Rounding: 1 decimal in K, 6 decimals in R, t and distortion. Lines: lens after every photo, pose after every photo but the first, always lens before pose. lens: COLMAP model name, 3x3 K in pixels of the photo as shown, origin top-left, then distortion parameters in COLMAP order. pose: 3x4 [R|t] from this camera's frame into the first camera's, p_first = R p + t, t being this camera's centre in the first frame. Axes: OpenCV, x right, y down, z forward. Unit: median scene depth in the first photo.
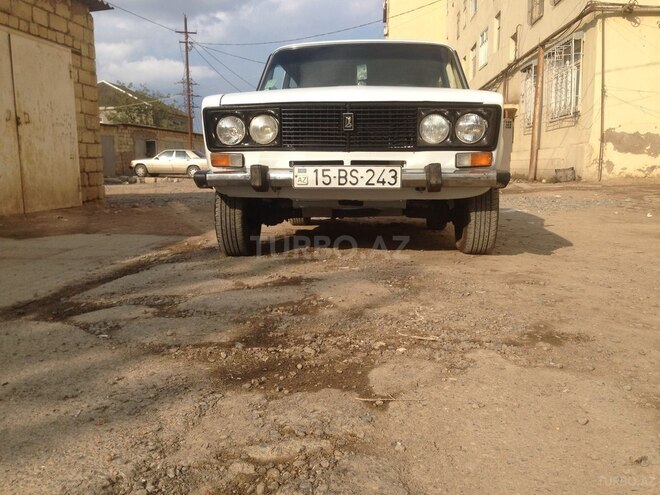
lens RADIAL K [[596.6, 0, 330.0], [0, 596.6, 247.5], [0, 0, 1]] dist [0.139642, -0.238666]
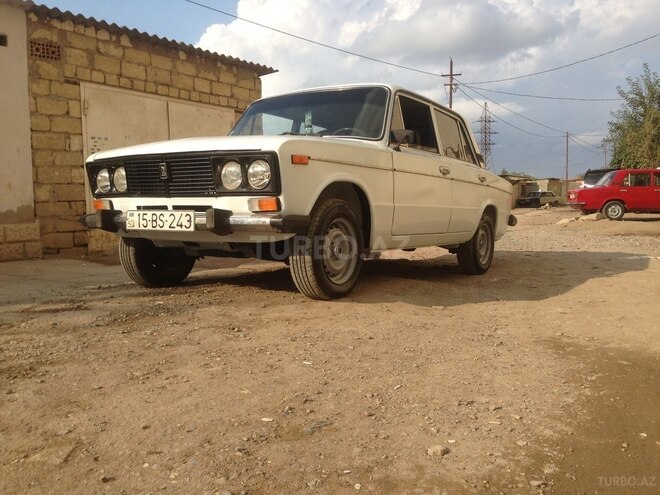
lens RADIAL K [[596.6, 0, 330.0], [0, 596.6, 247.5], [0, 0, 1]] dist [0.139642, -0.238666]
pose [[0.880771, 0.030144, -0.472582, 0.814134], [-0.058005, 0.997324, -0.044492, -0.036376], [0.469976, 0.066599, 0.880163, 0.171454]]
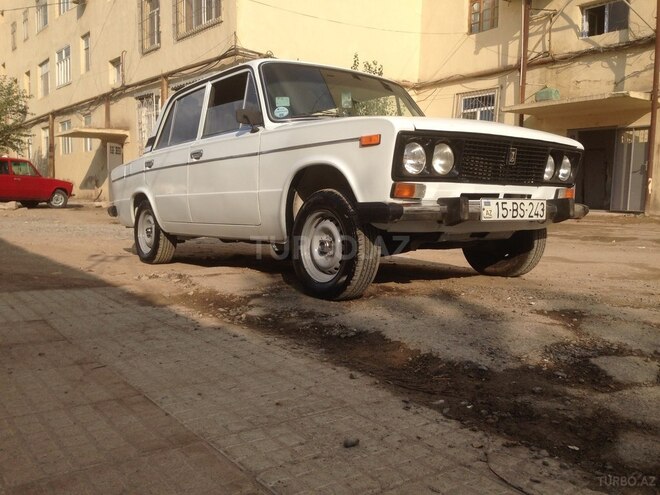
lens RADIAL K [[596.6, 0, 330.0], [0, 596.6, 247.5], [0, 0, 1]] dist [0.139642, -0.238666]
pose [[0.735171, -0.043670, 0.676473, -0.886147], [0.072465, 0.997267, -0.014374, -0.060457], [-0.673997, 0.059587, 0.736327, 0.448529]]
